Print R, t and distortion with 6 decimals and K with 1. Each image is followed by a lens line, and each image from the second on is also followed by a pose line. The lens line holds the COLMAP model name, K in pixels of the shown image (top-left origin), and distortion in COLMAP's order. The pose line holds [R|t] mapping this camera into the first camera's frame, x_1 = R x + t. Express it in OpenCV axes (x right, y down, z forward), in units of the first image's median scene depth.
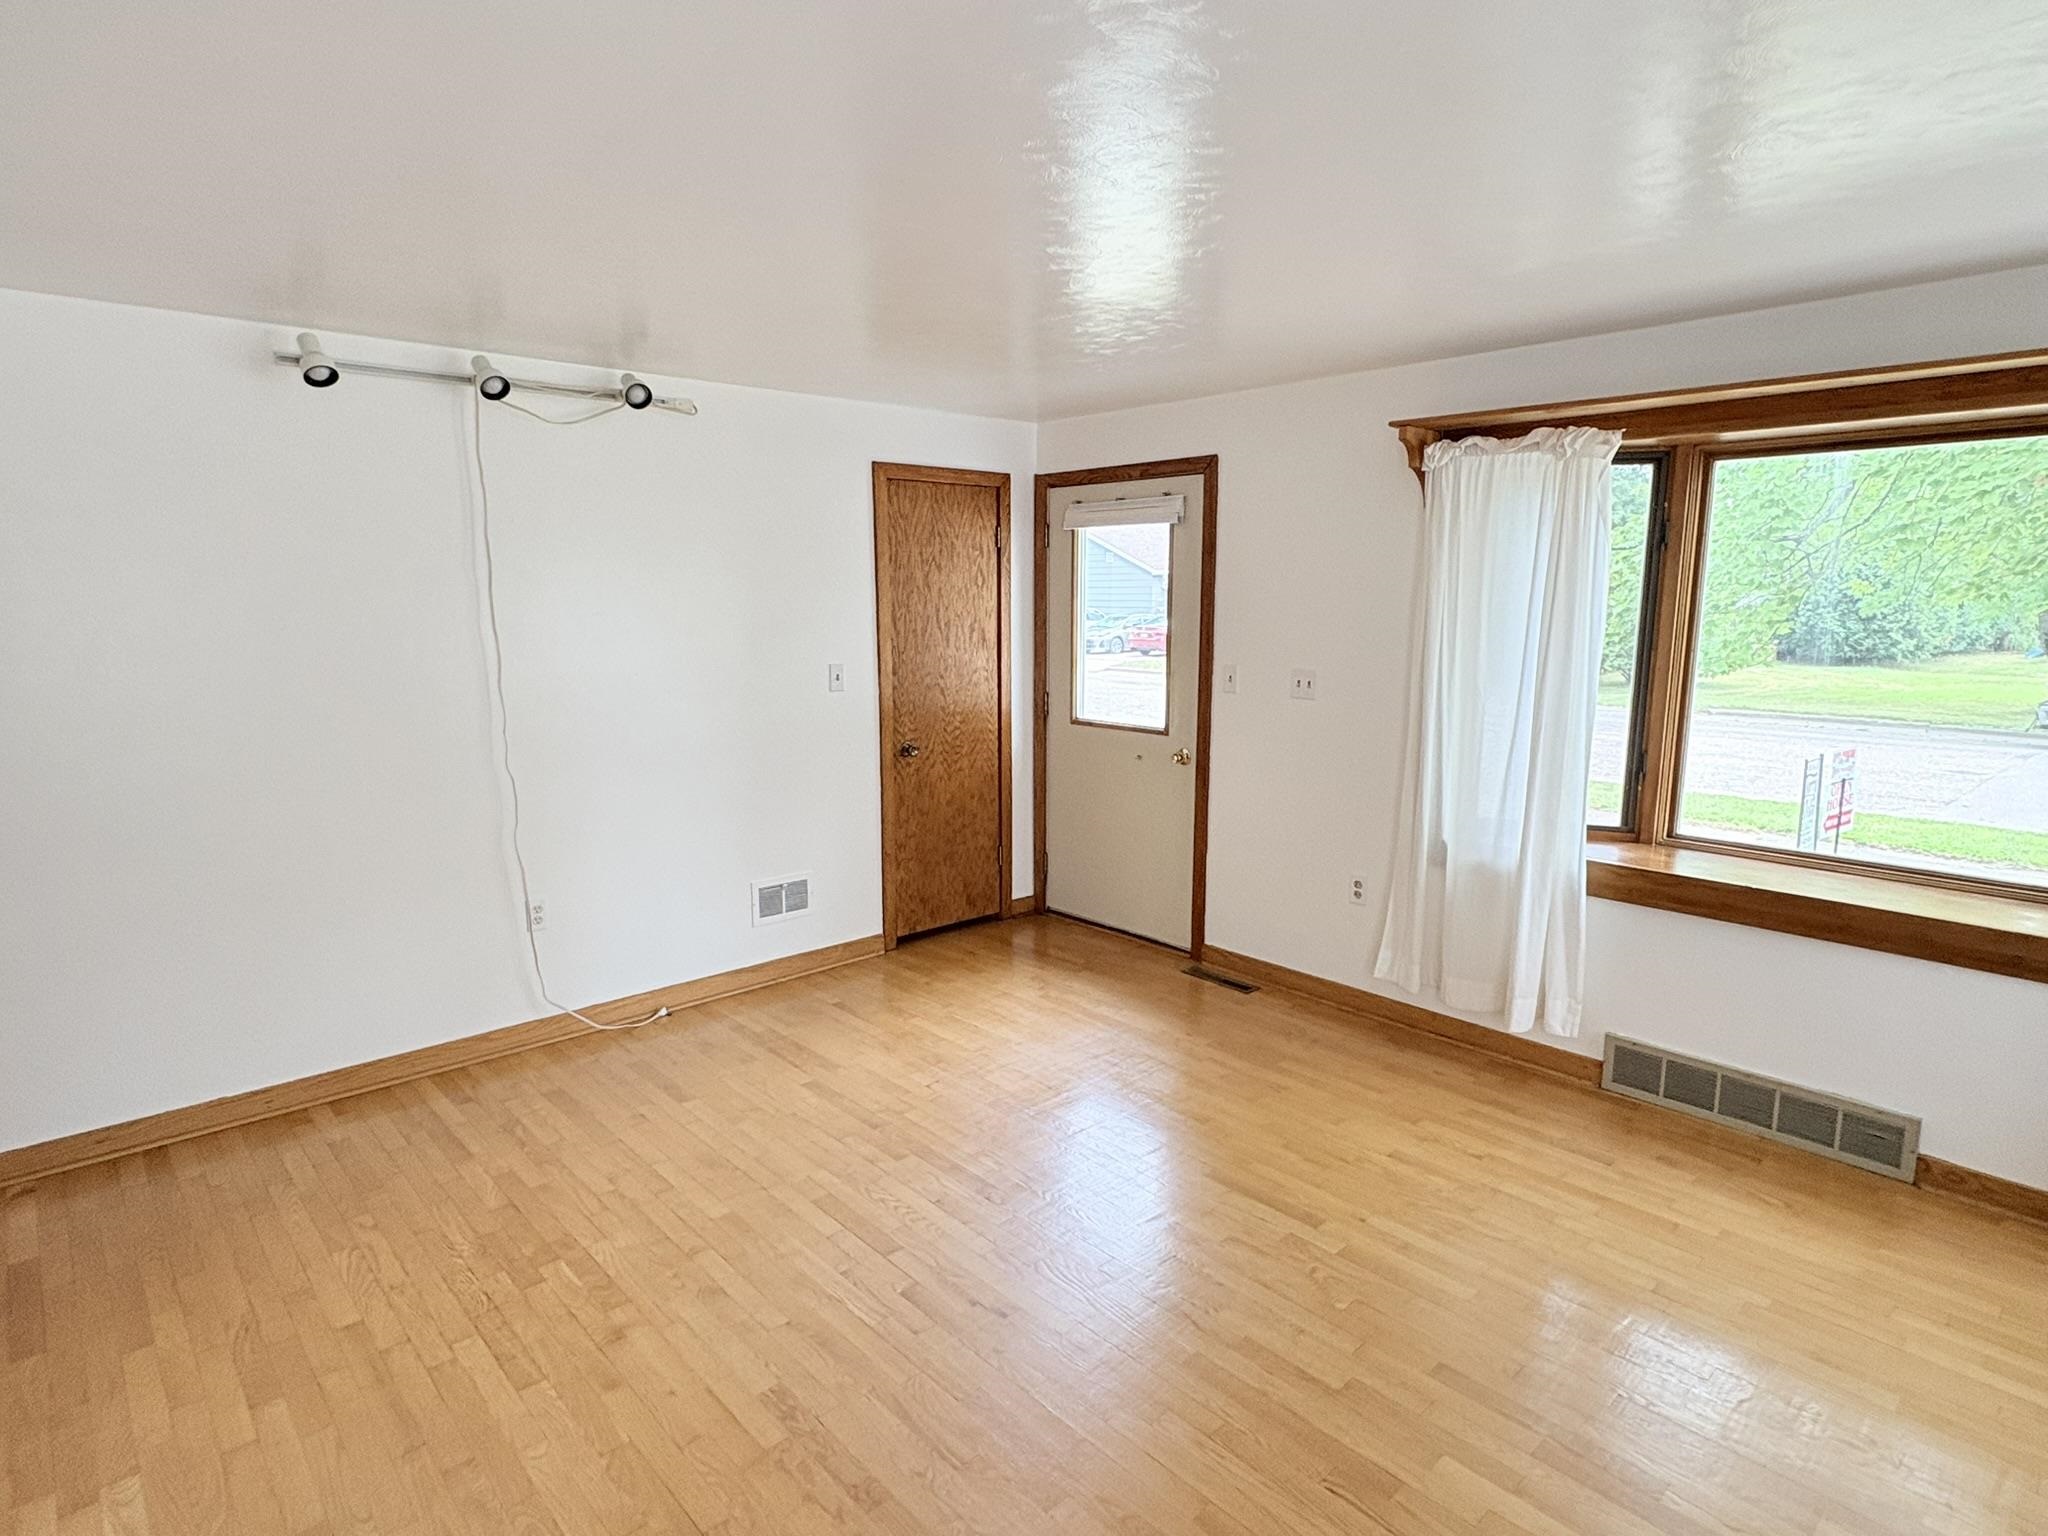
lens RADIAL K [[1114.7, 0, 1024.0], [0, 1114.7, 768.0], [0, 0, 1]] dist [0.000811, 0.000197]
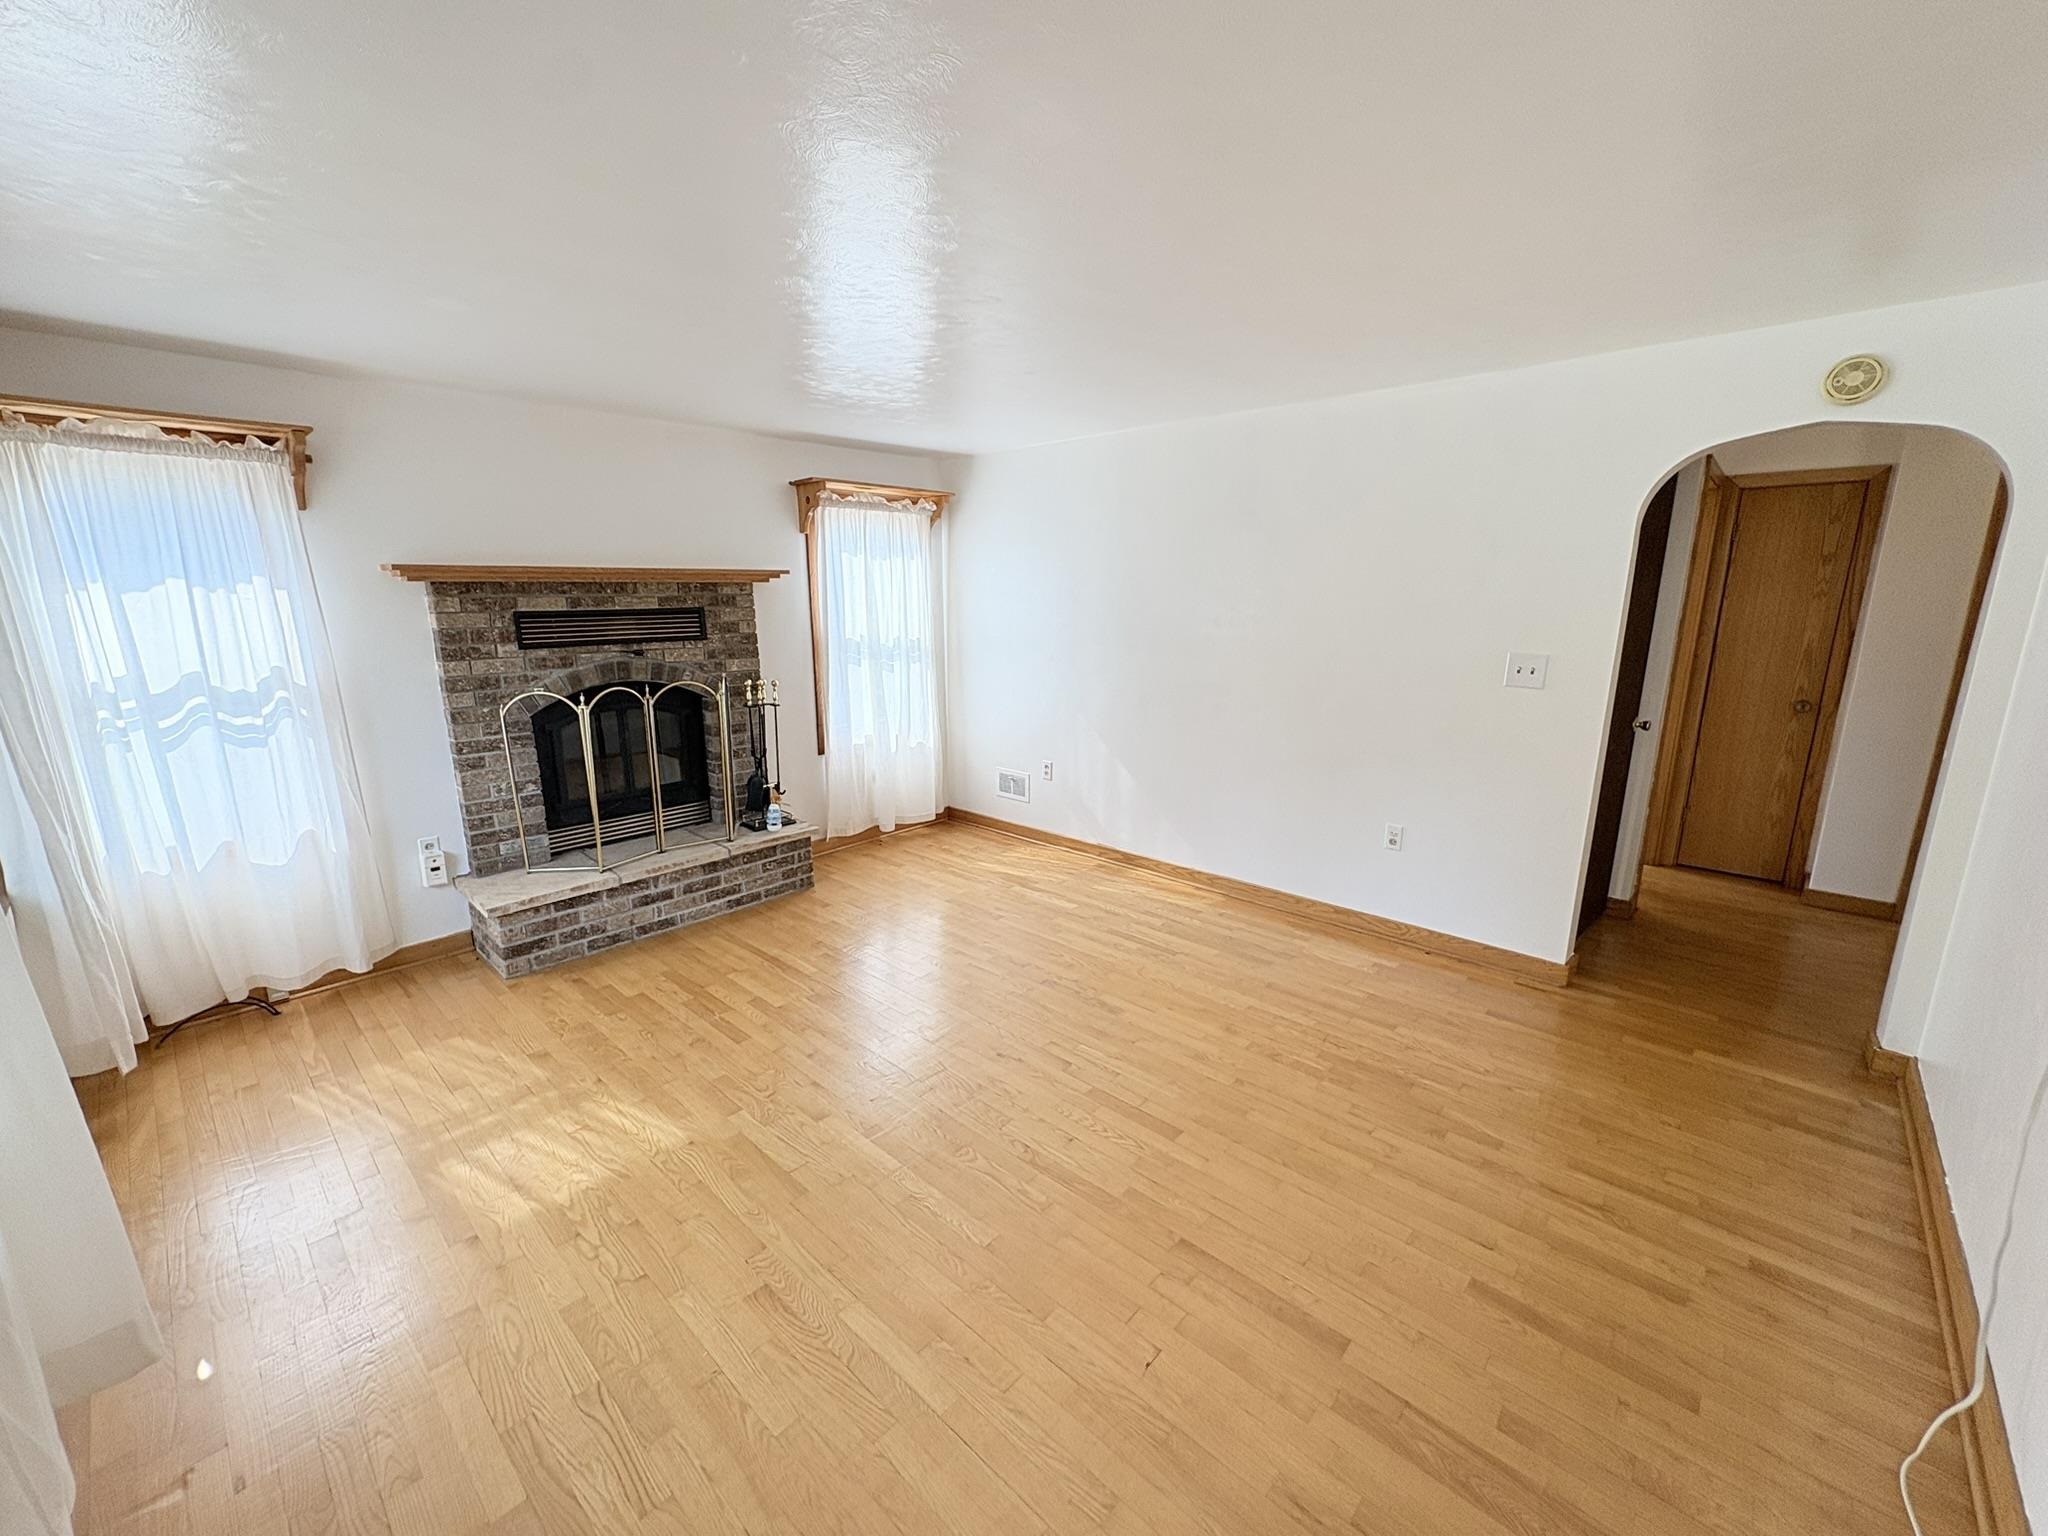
lens RADIAL K [[820.7, 0, 1009.7], [0, 820.7, 762.8], [0, 0, 1]] dist [-0.001304, -0.000152]
pose [[-0.997238, 0.023223, -0.070546, 0.030019], [-0.004350, 0.929964, 0.367624, -0.245108], [0.074143, 0.366916, -0.927295, 1.559864]]
